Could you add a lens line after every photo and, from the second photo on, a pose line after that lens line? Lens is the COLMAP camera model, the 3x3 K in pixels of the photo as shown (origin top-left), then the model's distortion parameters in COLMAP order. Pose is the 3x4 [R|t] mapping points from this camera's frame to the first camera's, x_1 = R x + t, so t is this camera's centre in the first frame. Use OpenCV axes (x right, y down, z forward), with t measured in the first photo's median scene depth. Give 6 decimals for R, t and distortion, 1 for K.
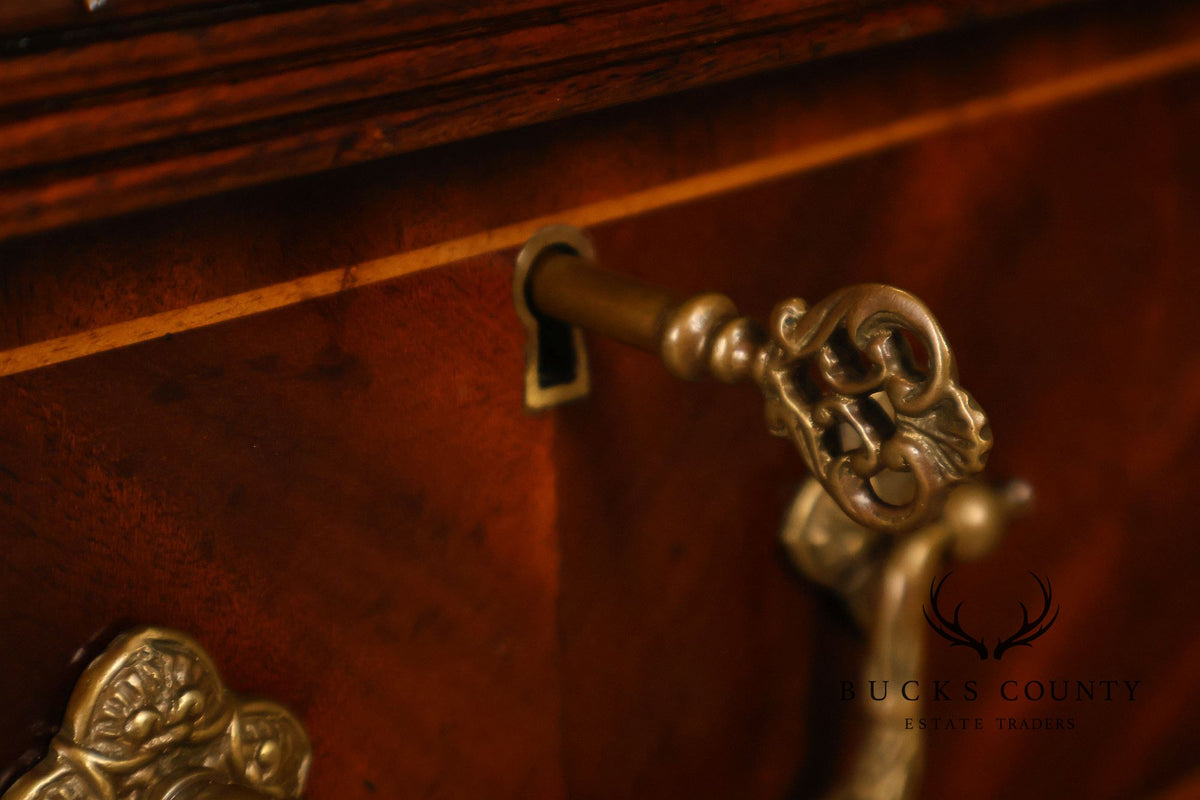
lens RADIAL K [[2444.4, 0, 600.0], [0, 2444.4, 400.0], [0, 0, 1]] dist [0.006904, -0.187549]
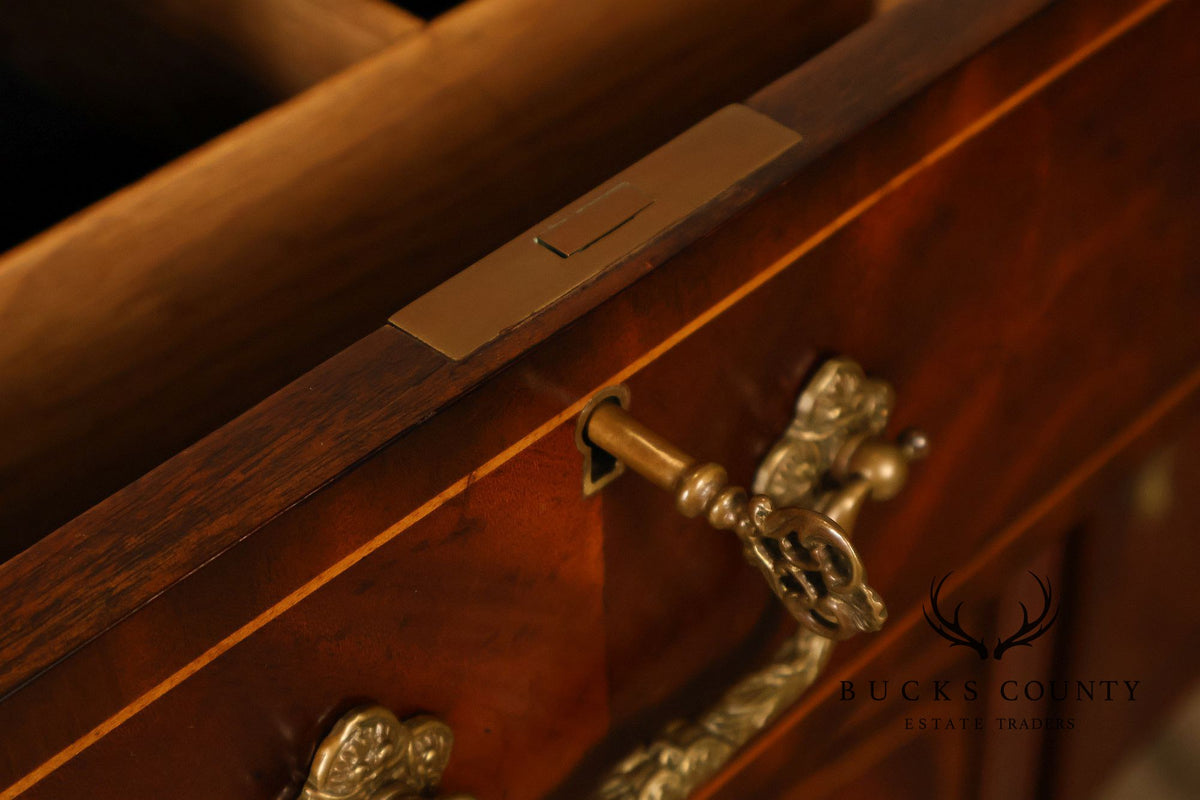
lens RADIAL K [[2444.4, 0, 600.0], [0, 2444.4, 400.0], [0, 0, 1]] dist [0.006904, -0.187549]
pose [[0.999835, -0.011362, 0.014185, -0.044141], [0.004698, 0.915537, 0.402206, -0.707773], [-0.017556, -0.402073, 0.915439, -0.371573]]
